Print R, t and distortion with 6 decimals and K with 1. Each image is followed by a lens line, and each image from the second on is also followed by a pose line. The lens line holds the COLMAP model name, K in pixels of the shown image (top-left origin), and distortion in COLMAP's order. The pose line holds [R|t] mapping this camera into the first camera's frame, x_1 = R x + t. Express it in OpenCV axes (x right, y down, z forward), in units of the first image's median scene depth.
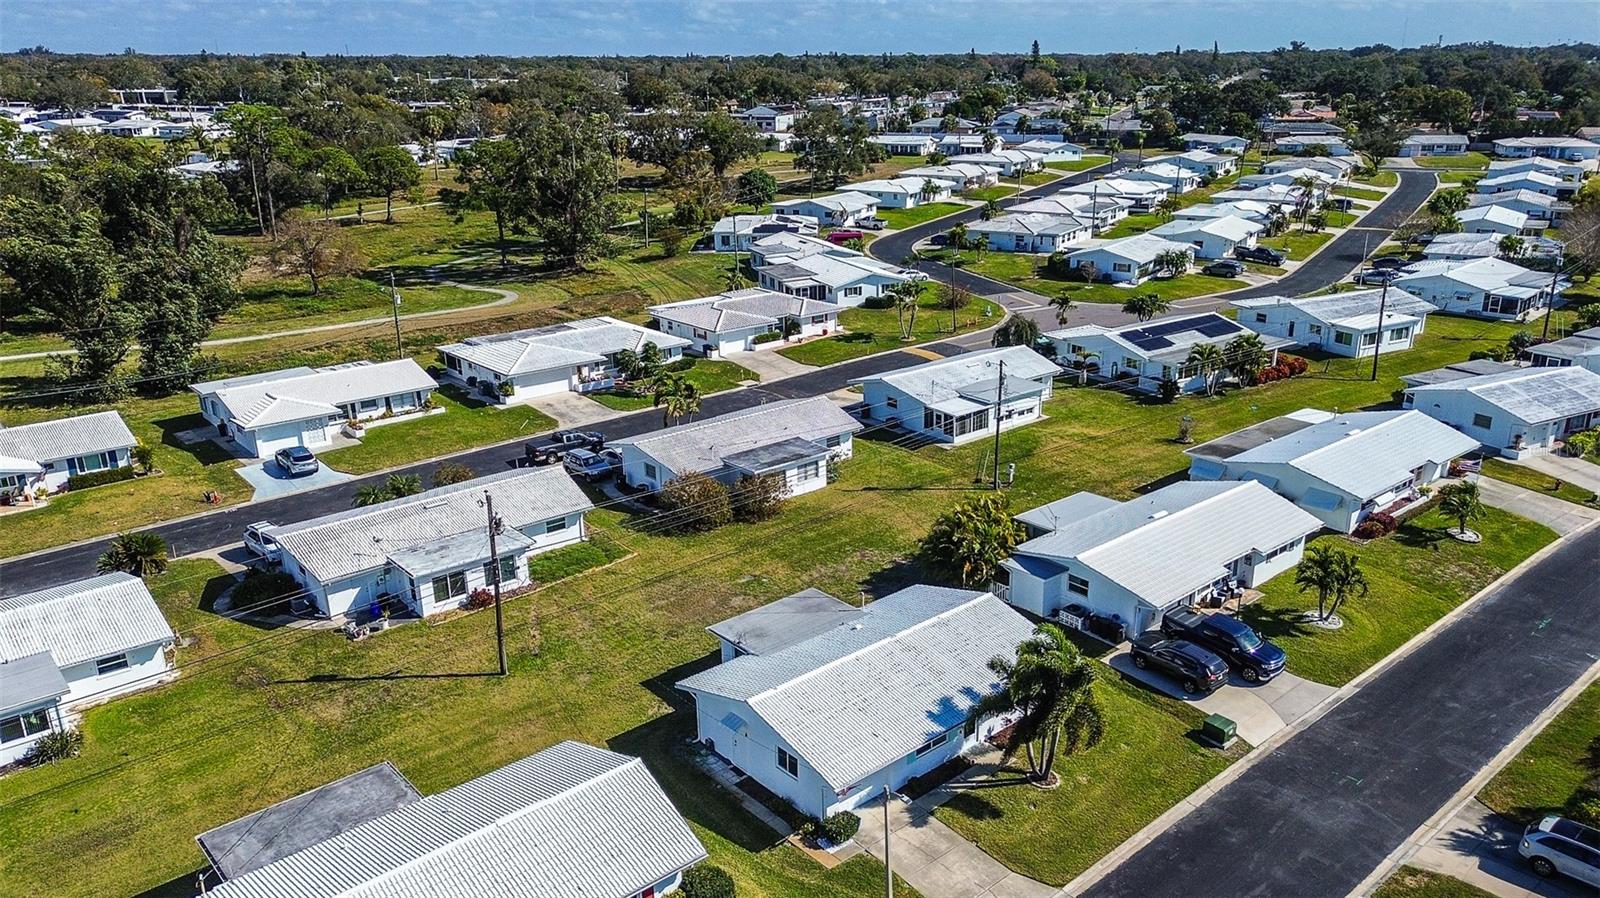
lens RADIAL K [[1187.4, 0, 845.5], [0, 1187.4, 454.7], [0, 0, 1]] dist [0.074844, -0.059385]
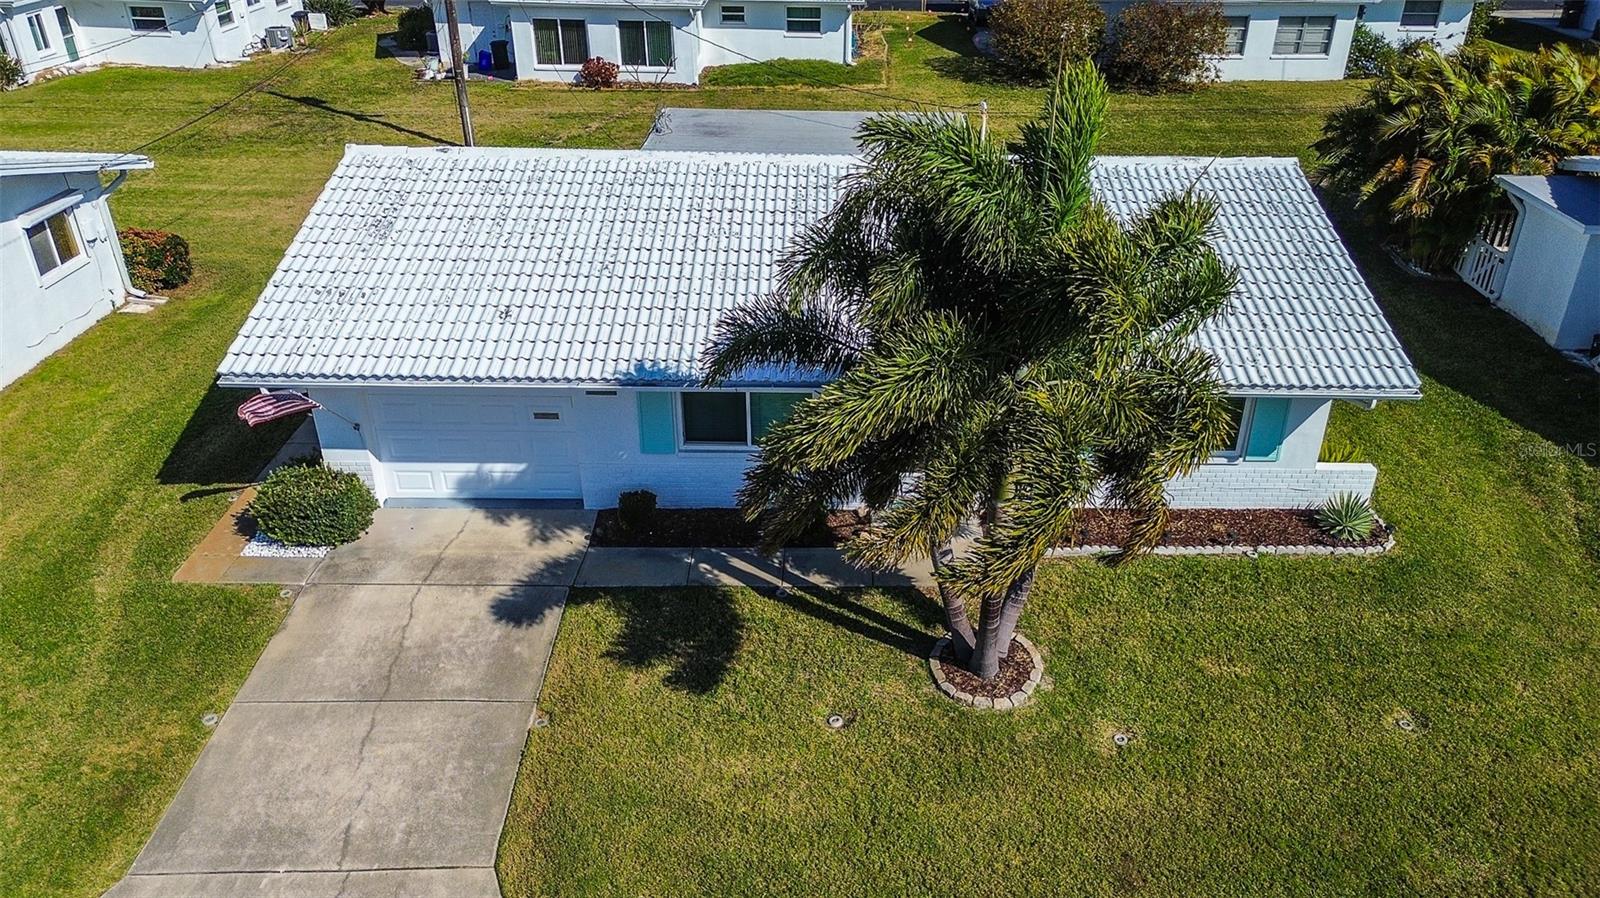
lens RADIAL K [[1187.4, 0, 845.5], [0, 1187.4, 454.7], [0, 0, 1]] dist [0.074844, -0.059385]
pose [[0.733375, 0.332115, -0.593179, 0.158297], [-0.230500, 0.942338, 0.242627, 0.087495], [0.639555, -0.041209, 0.767640, 0.412502]]
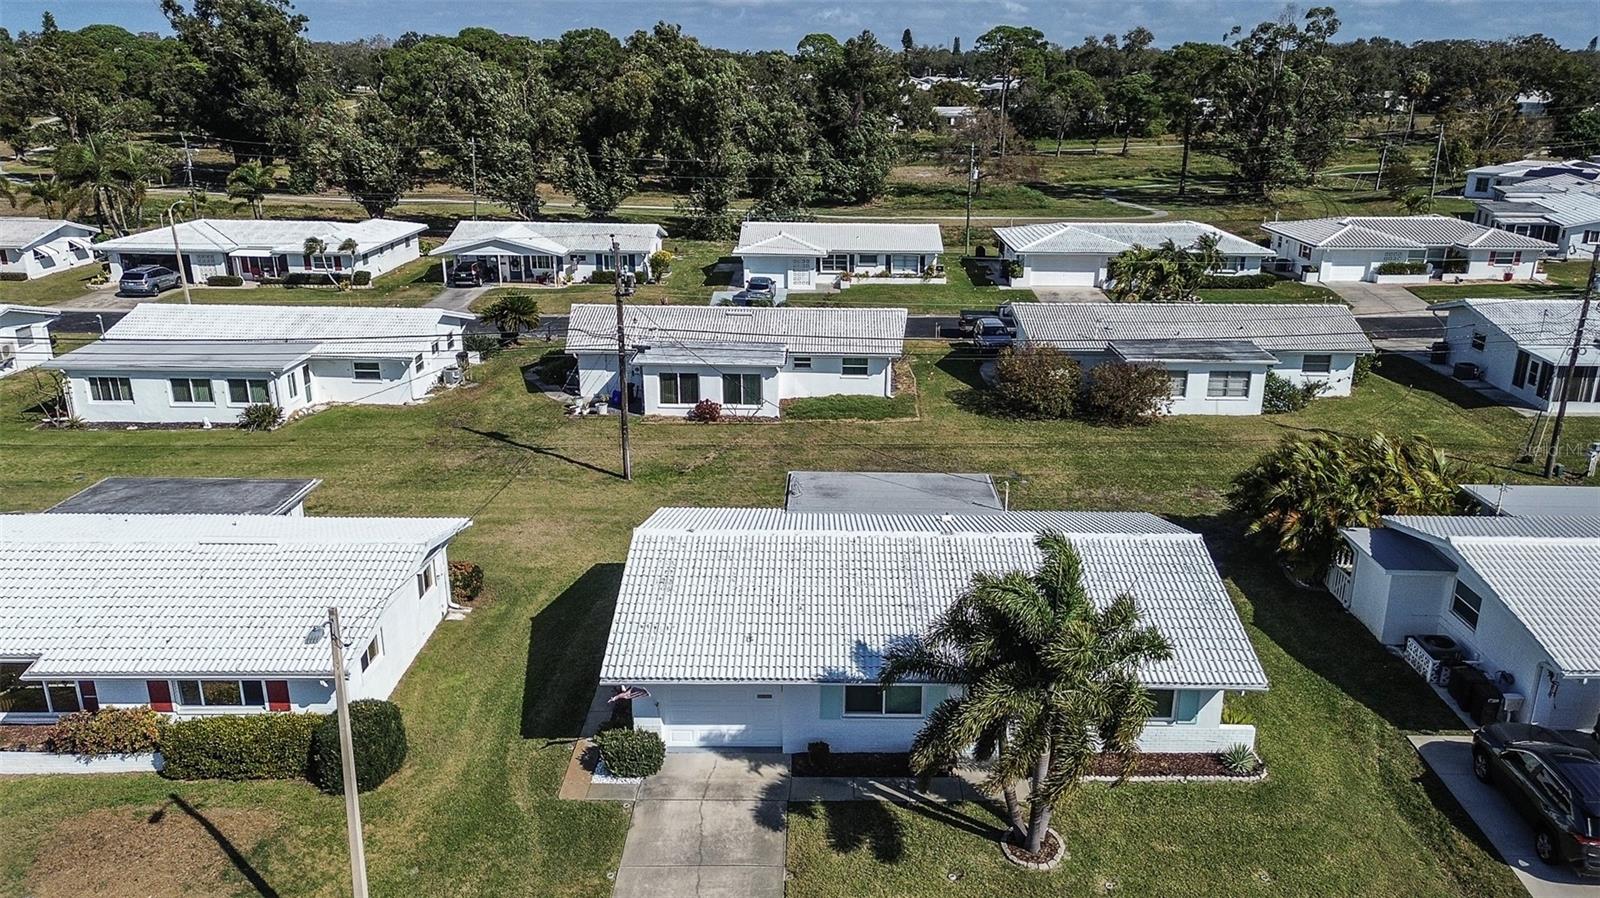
lens RADIAL K [[1187.4, 0, 845.5], [0, 1187.4, 454.7], [0, 0, 1]] dist [0.074844, -0.059385]
pose [[0.739102, 0.216075, -0.637996, 0.213297], [-0.229711, 0.971230, 0.062819, 0.051880], [0.633214, 0.100125, 0.767473, 0.294624]]
